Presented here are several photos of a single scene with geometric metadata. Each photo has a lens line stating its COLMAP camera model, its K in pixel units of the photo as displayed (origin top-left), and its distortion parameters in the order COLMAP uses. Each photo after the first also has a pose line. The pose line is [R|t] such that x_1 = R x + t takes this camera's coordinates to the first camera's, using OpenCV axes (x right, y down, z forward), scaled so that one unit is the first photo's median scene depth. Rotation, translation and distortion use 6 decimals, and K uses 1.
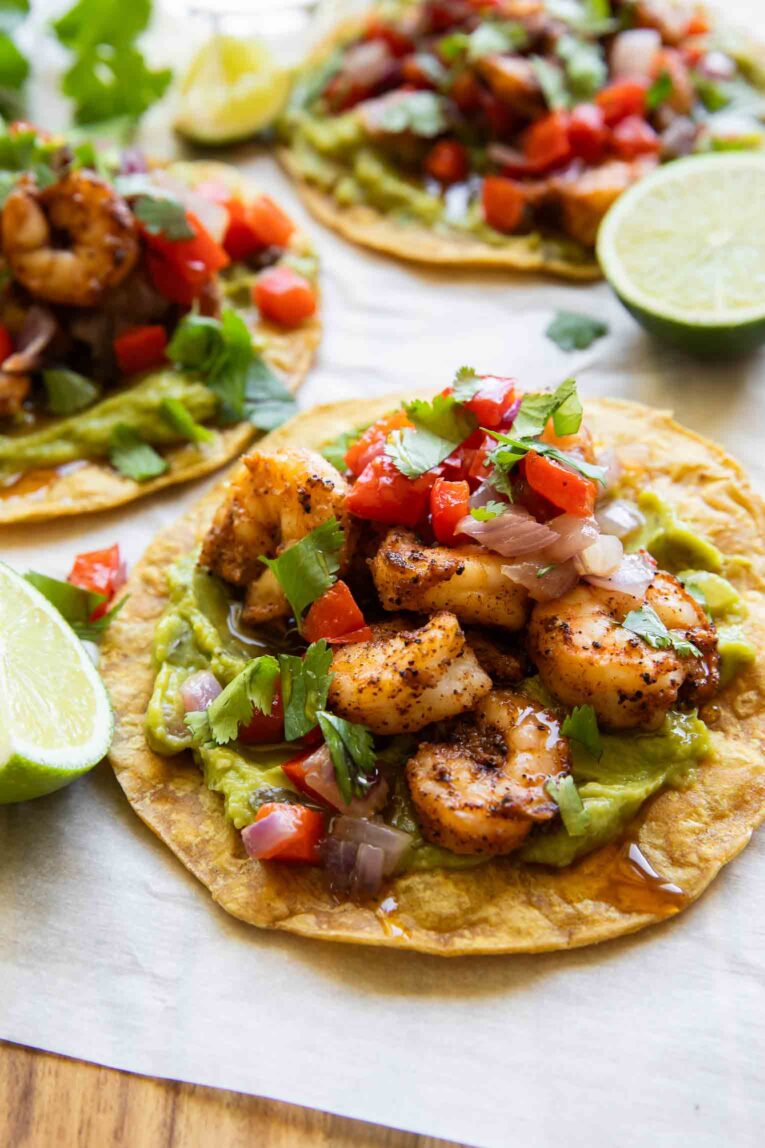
lens RADIAL K [[1623.5, 0, 399.9], [0, 1623.5, 580.1], [0, 0, 1]] dist [-0.043801, 0.024023]
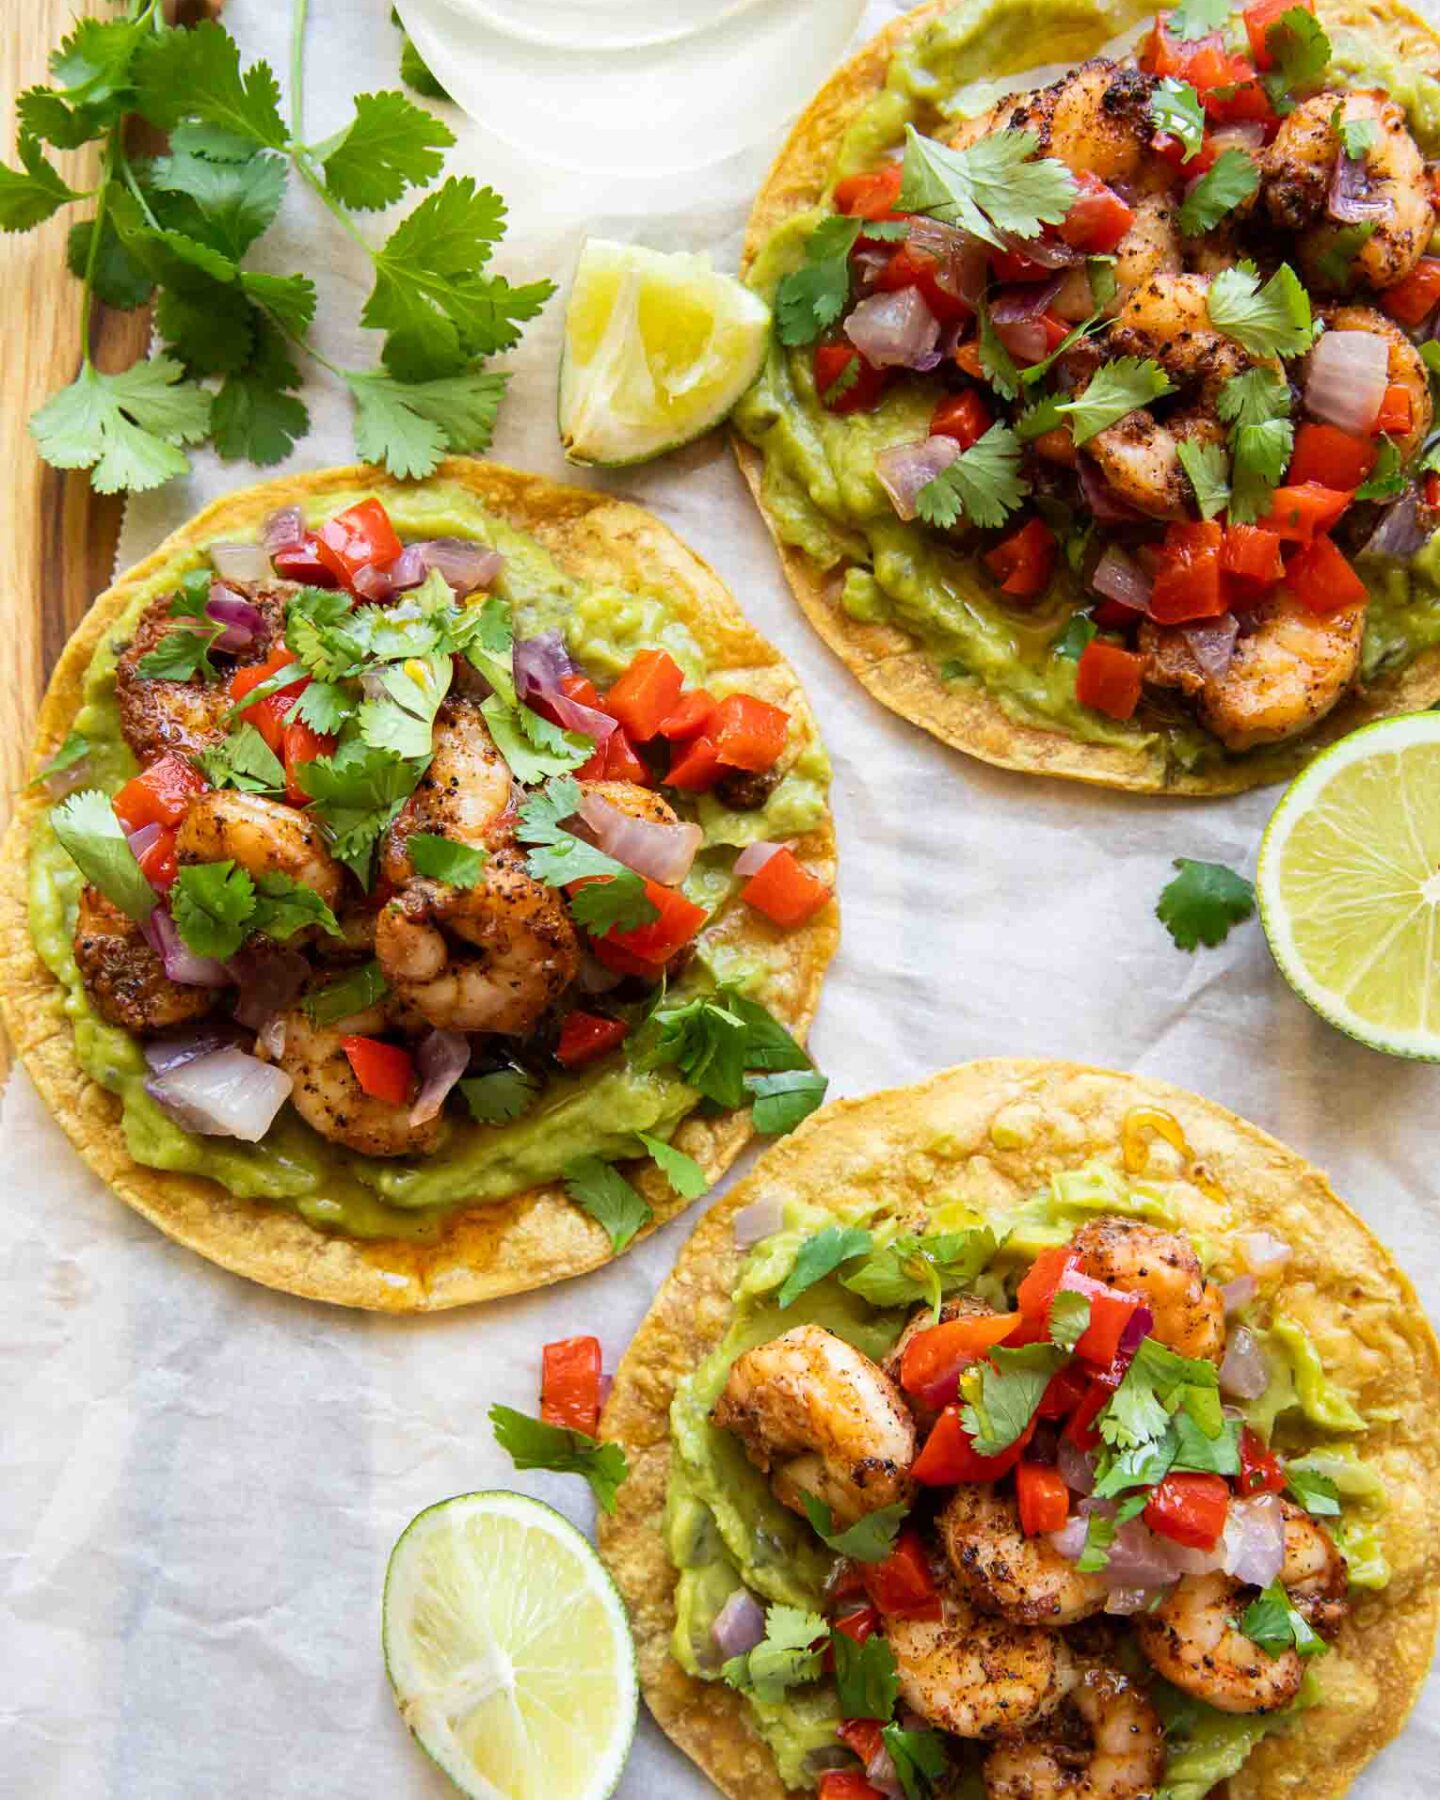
lens RADIAL K [[2080.4, 0, 727.9], [0, 2080.4, 923.8], [0, 0, 1]] dist [-0.094904, 0.098067]
pose [[0.999767, -0.020996, -0.005074, -0.102257], [0.019249, 0.759443, 0.650289, -0.831619], [-0.009800, -0.650235, 0.759670, 0.374607]]
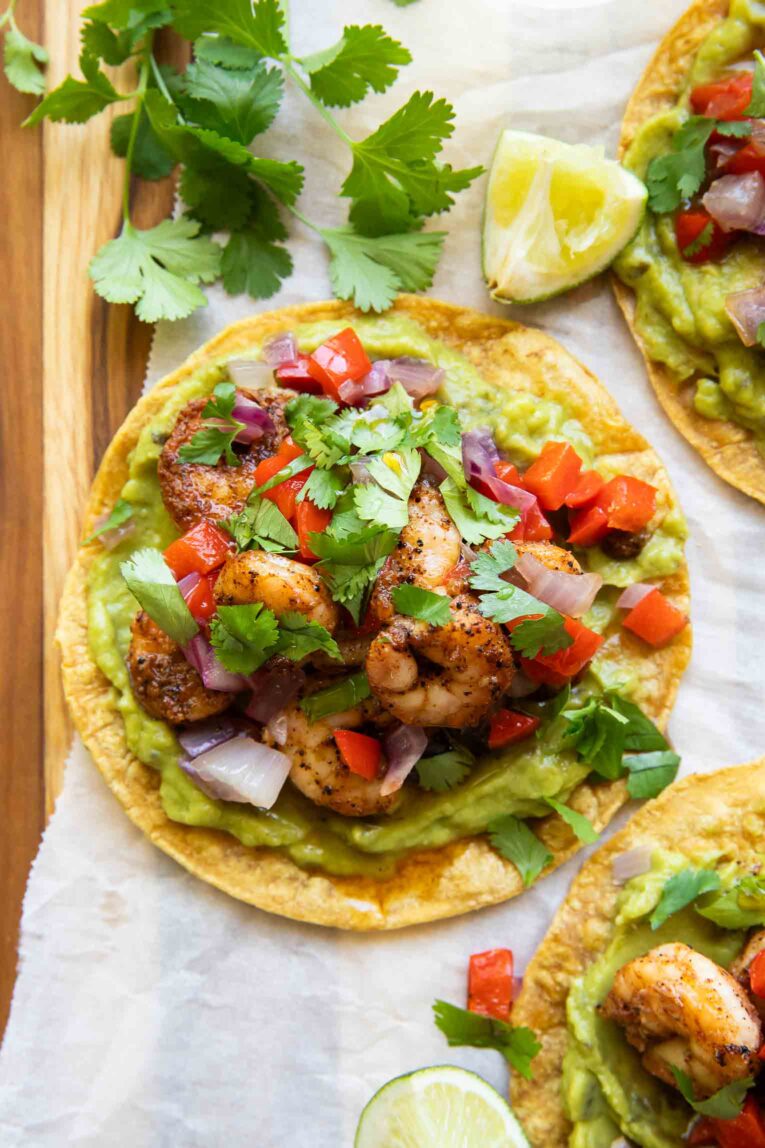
lens RADIAL K [[1623.5, 0, 399.9], [0, 1623.5, 580.1], [0, 0, 1]] dist [-0.043801, 0.024023]
pose [[0.999485, -0.019701, -0.025331, -0.216500], [0.031483, 0.754854, 0.655137, -0.906272], [0.006214, -0.655597, 0.755085, 0.365673]]
